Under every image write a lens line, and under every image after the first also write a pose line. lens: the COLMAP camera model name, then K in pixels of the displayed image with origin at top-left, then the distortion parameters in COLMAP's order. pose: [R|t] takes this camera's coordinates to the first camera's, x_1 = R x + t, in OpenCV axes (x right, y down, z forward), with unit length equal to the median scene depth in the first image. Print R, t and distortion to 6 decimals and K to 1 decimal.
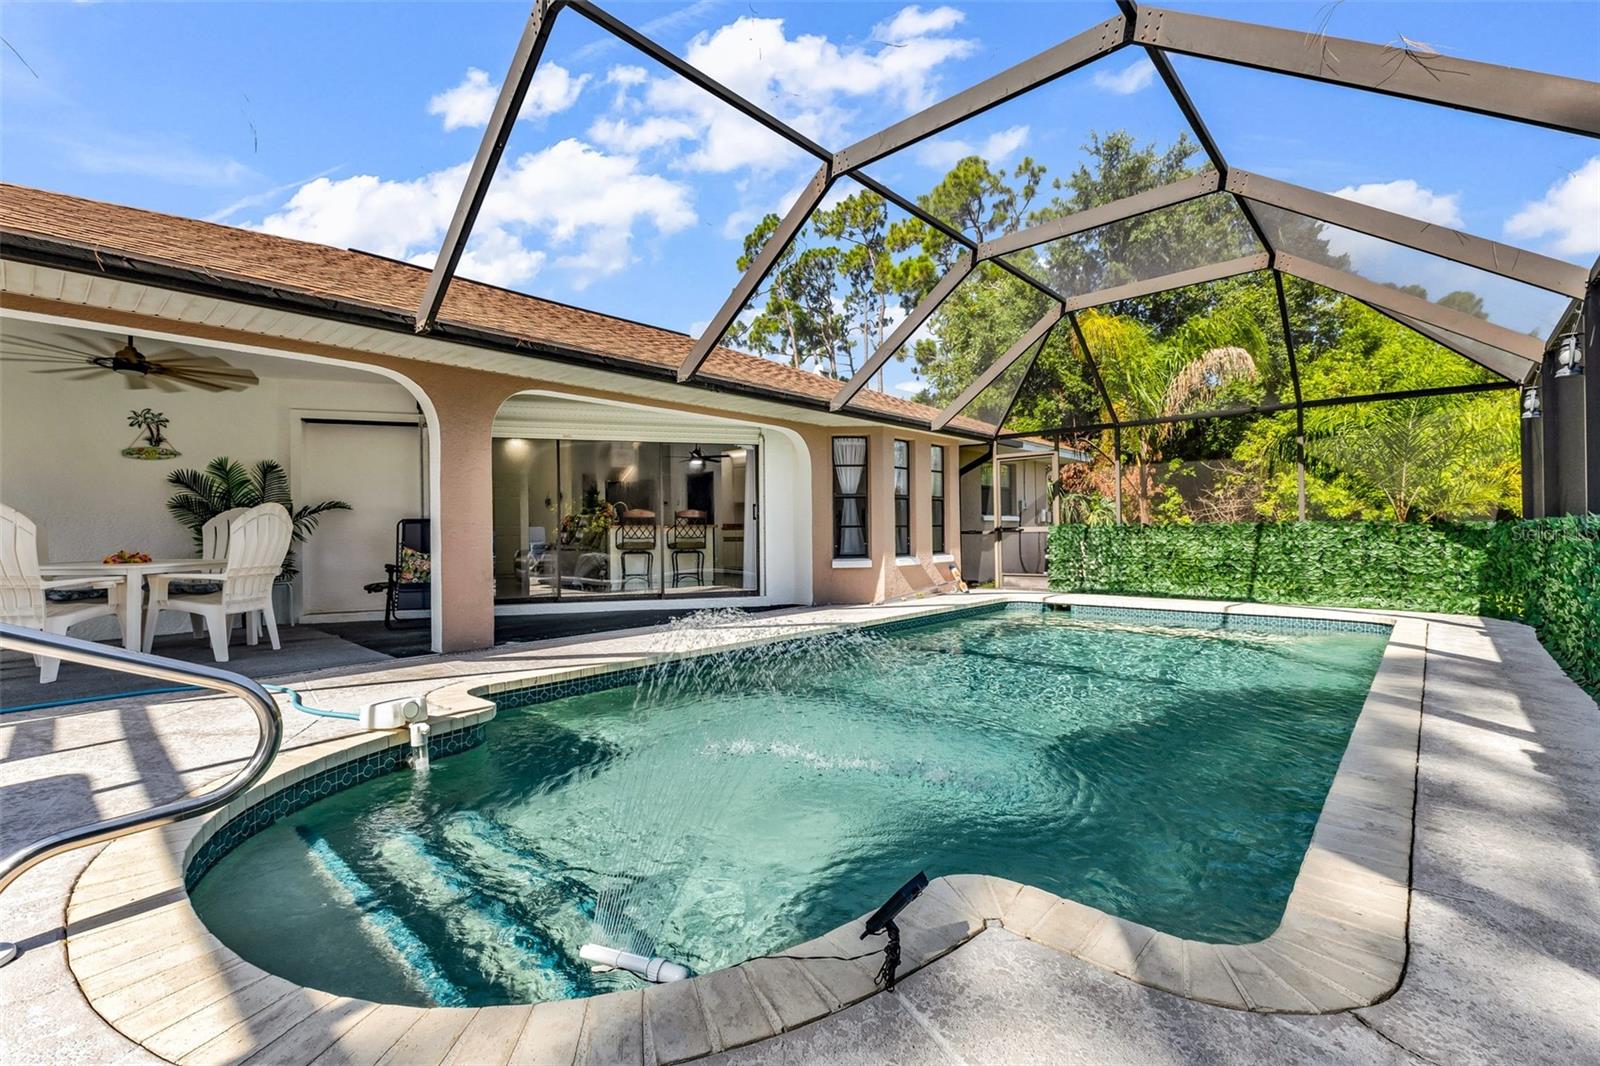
lens RADIAL K [[713.2, 0, 774.3], [0, 713.2, 541.8], [0, 0, 1]] dist [0.003439, 0.000051]
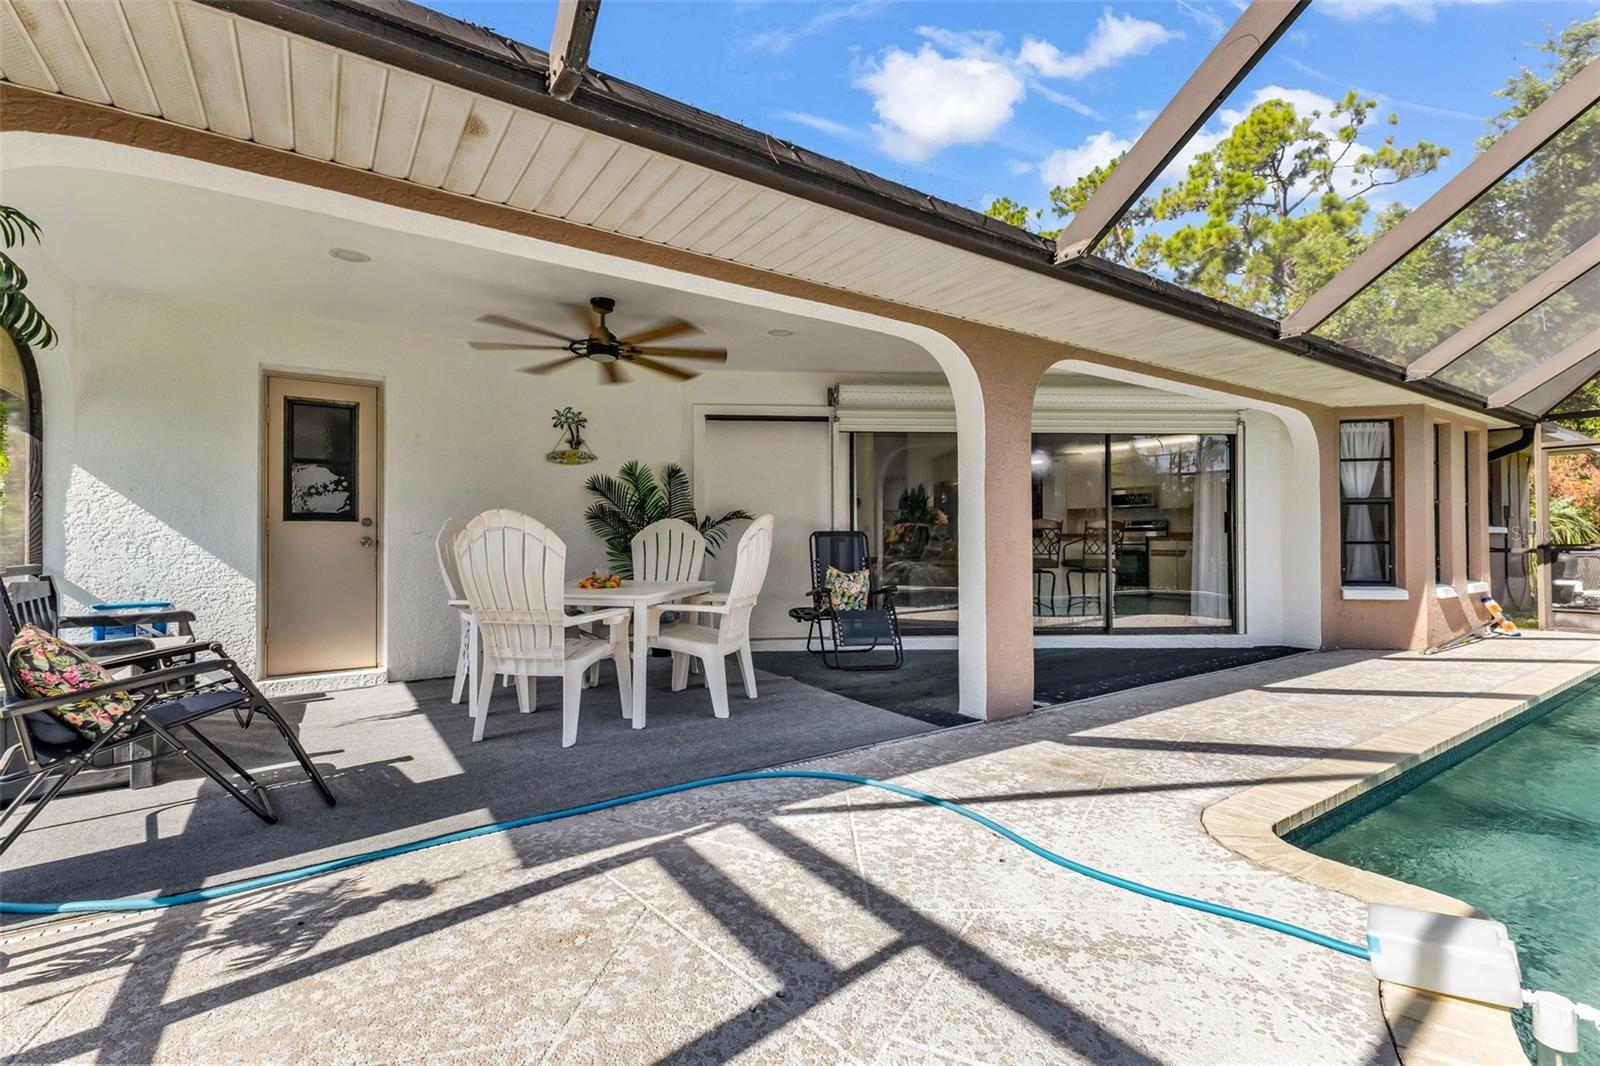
lens RADIAL K [[708.0, 0, 770.1], [0, 708.0, 532.1], [0, 0, 1]] dist [0.001865, -0.000311]
pose [[0.972888, 0.006281, -0.231191, -0.322581], [-0.010477, 0.999802, -0.016926, -0.013848], [0.231039, 0.018889, 0.972761, 0.151471]]
